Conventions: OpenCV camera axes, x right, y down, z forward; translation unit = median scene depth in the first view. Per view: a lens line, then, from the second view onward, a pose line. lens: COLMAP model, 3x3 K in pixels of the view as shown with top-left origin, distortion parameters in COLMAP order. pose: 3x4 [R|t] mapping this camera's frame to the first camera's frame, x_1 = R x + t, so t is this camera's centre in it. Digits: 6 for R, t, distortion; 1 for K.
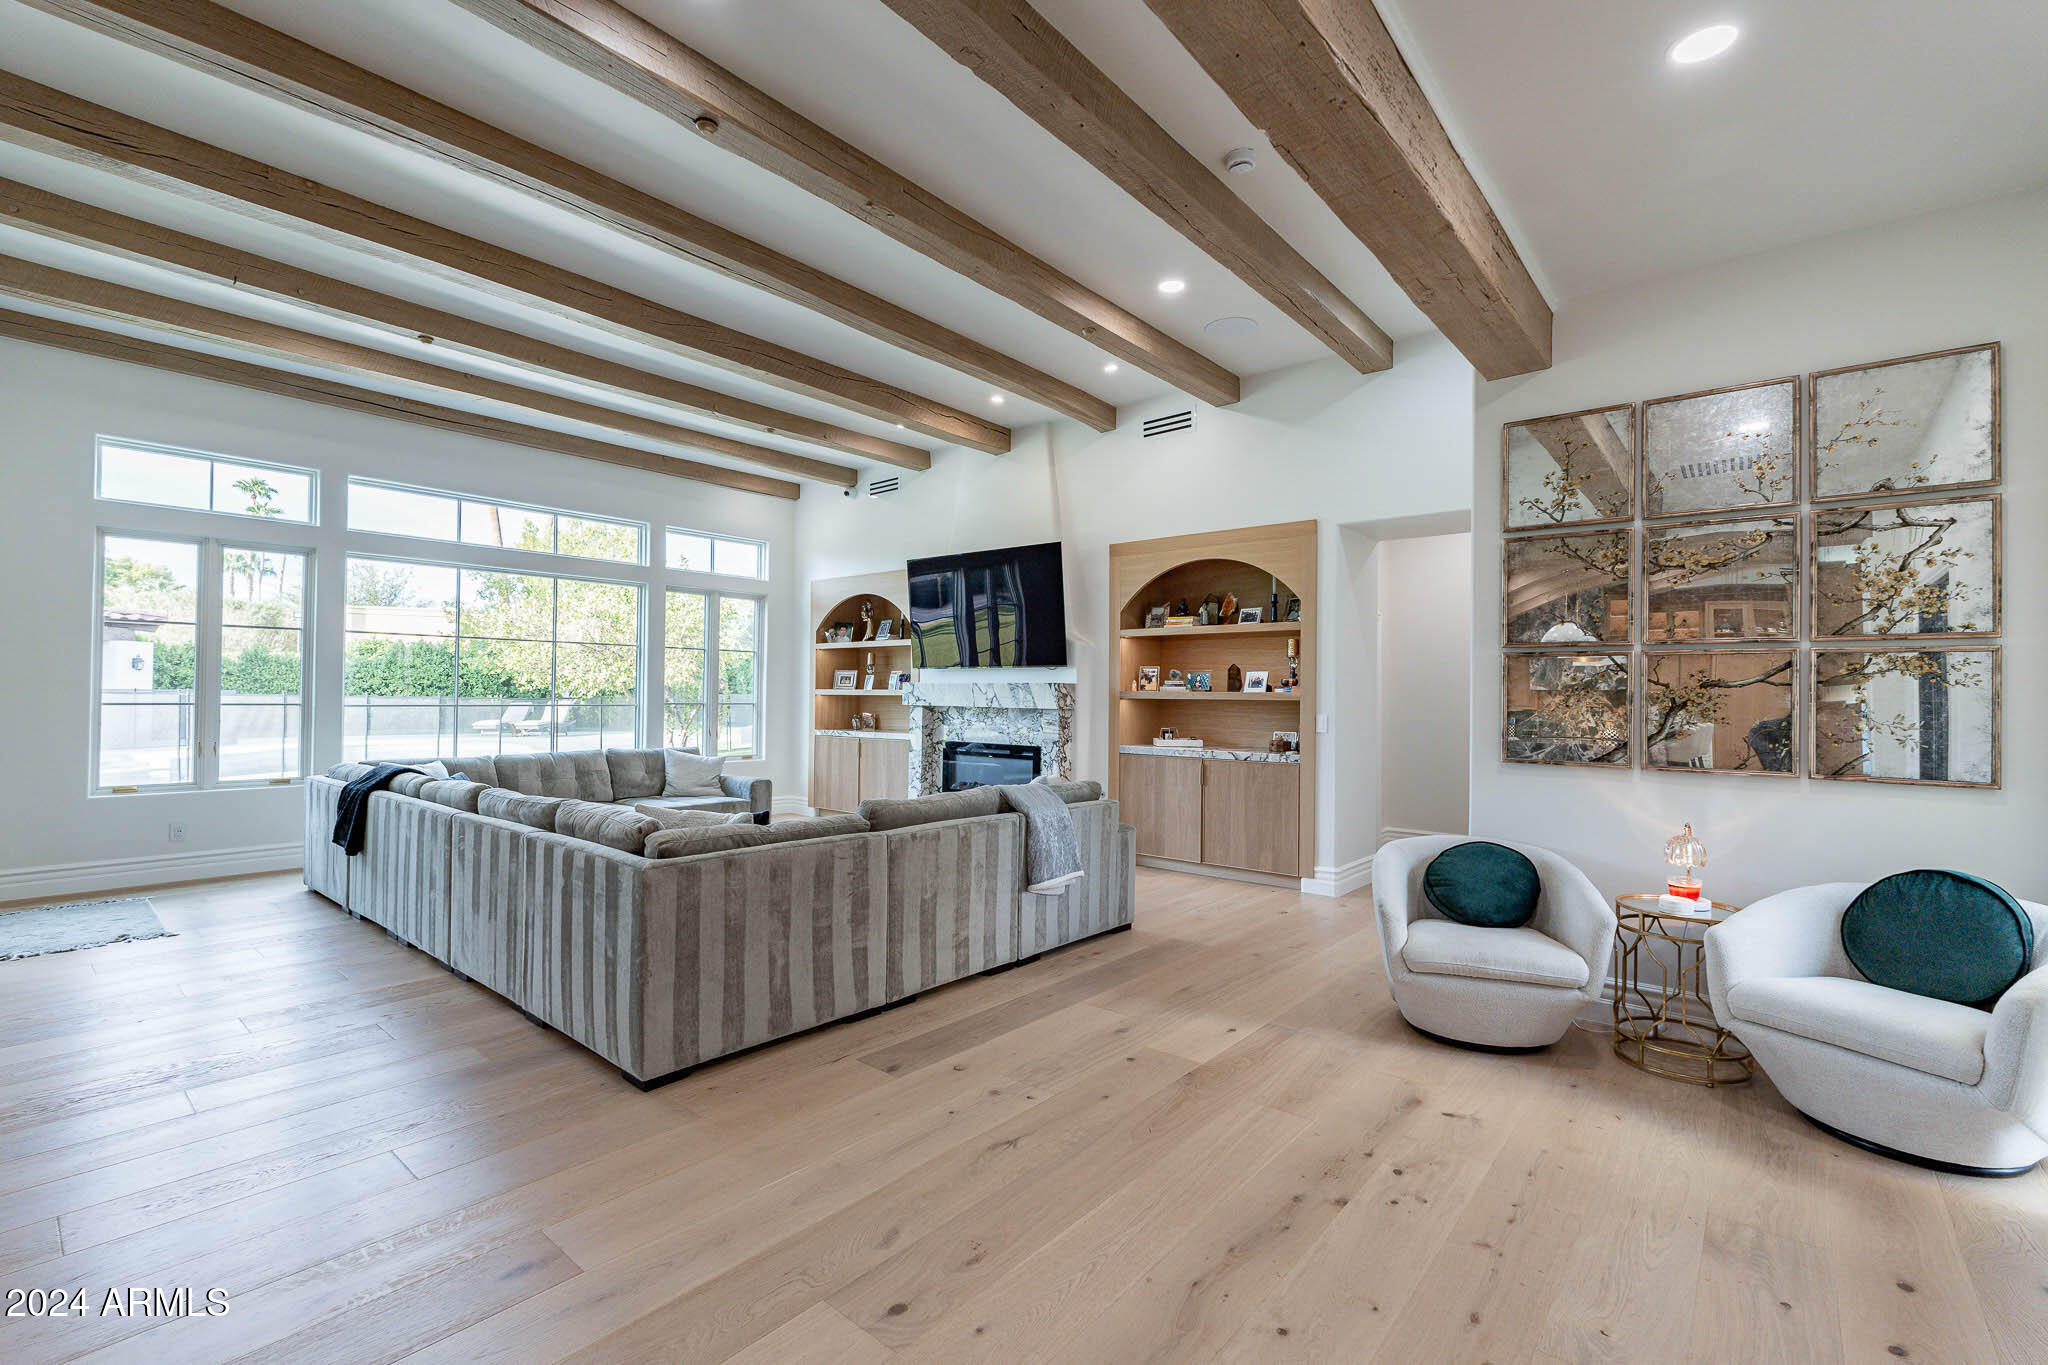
lens RADIAL K [[895.5, 0, 1024.0], [0, 895.5, 682.5], [0, 0, 1]] dist [-0.002803, -0.000249]
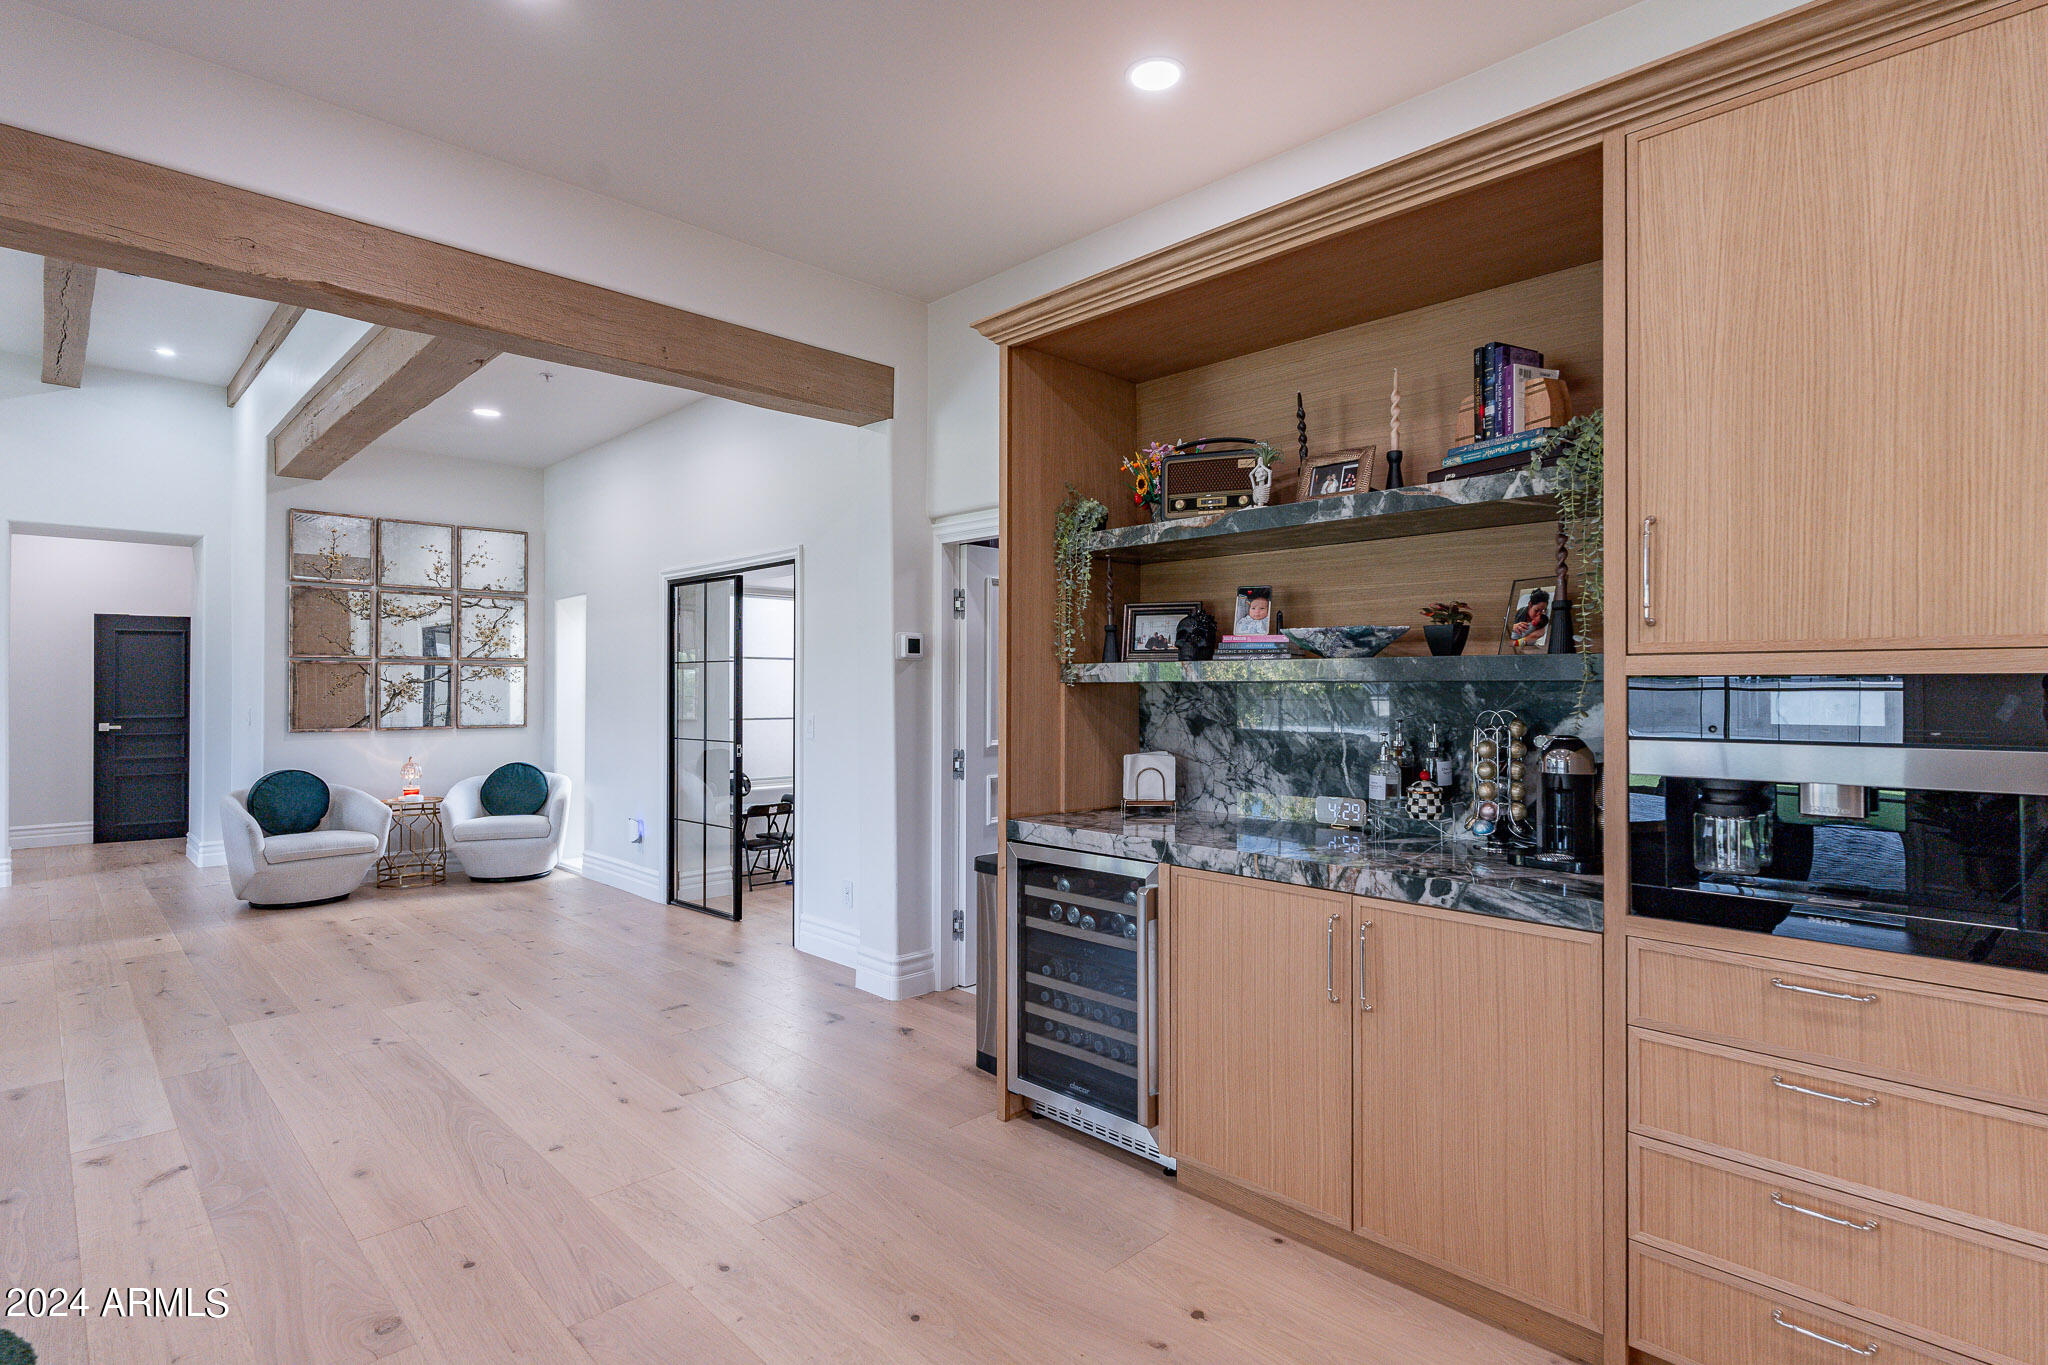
lens RADIAL K [[1037.3, 0, 1024.0], [0, 1037.3, 682.5], [0, 0, 1]] dist [-0.000432, 0.000014]
pose [[0.101335, -0.005283, 0.994838, -0.789348], [-0.010917, 0.999920, 0.006422, -0.014725], [-0.994793, -0.011511, 0.101269, -0.300795]]
